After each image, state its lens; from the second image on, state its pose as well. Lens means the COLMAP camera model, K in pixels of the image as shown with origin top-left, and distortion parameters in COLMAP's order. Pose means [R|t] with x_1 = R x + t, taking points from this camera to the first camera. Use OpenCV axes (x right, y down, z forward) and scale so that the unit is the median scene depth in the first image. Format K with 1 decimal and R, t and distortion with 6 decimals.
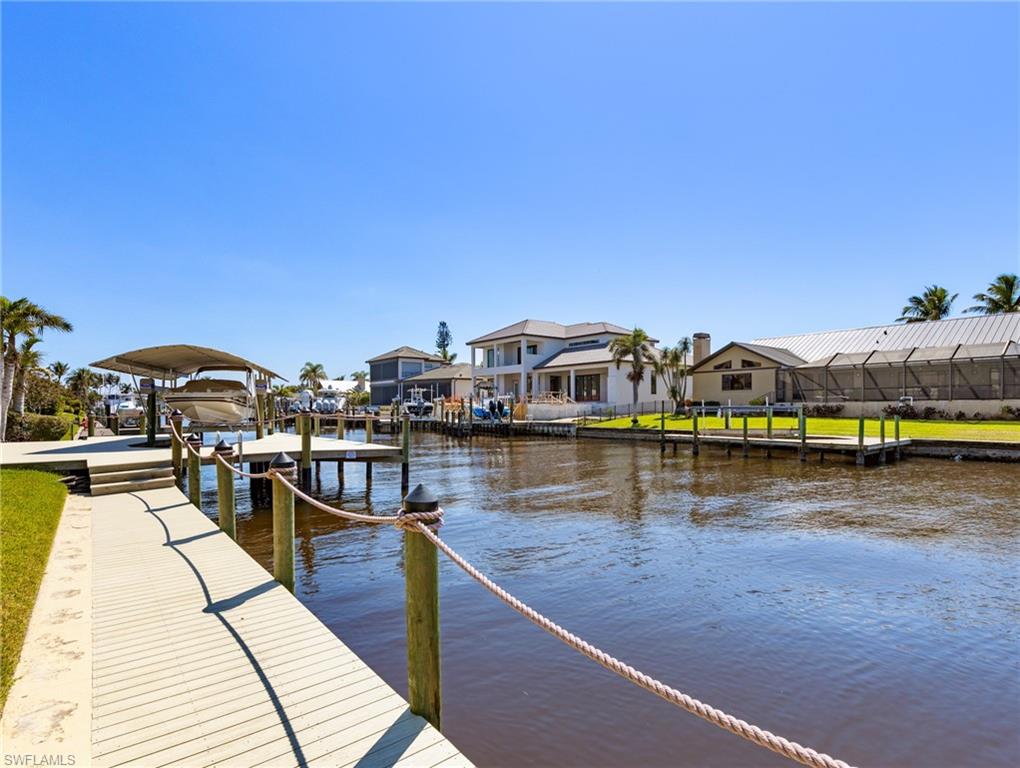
lens RADIAL K [[525.7, 0, 508.2], [0, 525.7, 411.3], [0, 0, 1]] dist [0.009393, 0.001073]
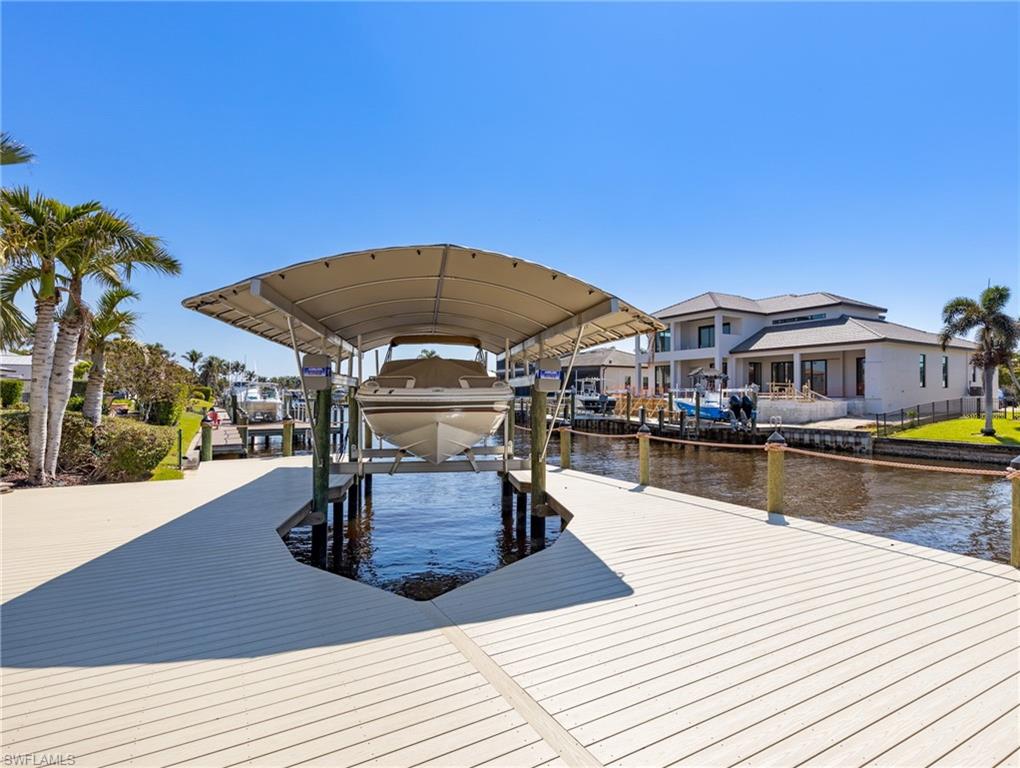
lens RADIAL K [[521.5, 0, 513.9], [0, 521.5, 385.5], [0, 0, 1]] dist [0.007680, -0.000855]
pose [[0.987704, 0.007837, -0.156136, -0.157679], [-0.012105, 0.999578, -0.026401, -0.009367], [0.155863, 0.027966, 0.987383, 0.208267]]
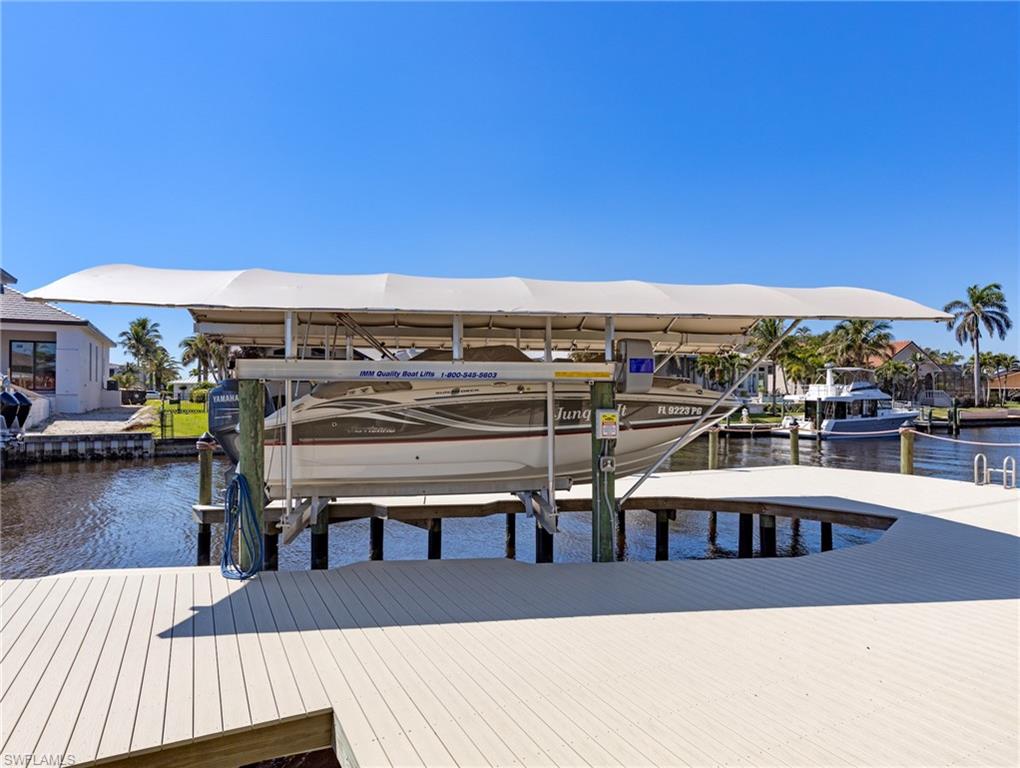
lens RADIAL K [[633.1, 0, 510.0], [0, 633.1, 384.0], [0, 0, 1]] dist [-0.000064, -0.001467]
pose [[0.201860, 0.018357, 0.979242, -0.351639], [0.003305, 0.999806, -0.019424, -0.011930], [-0.979409, 0.007158, 0.201760, 0.353912]]
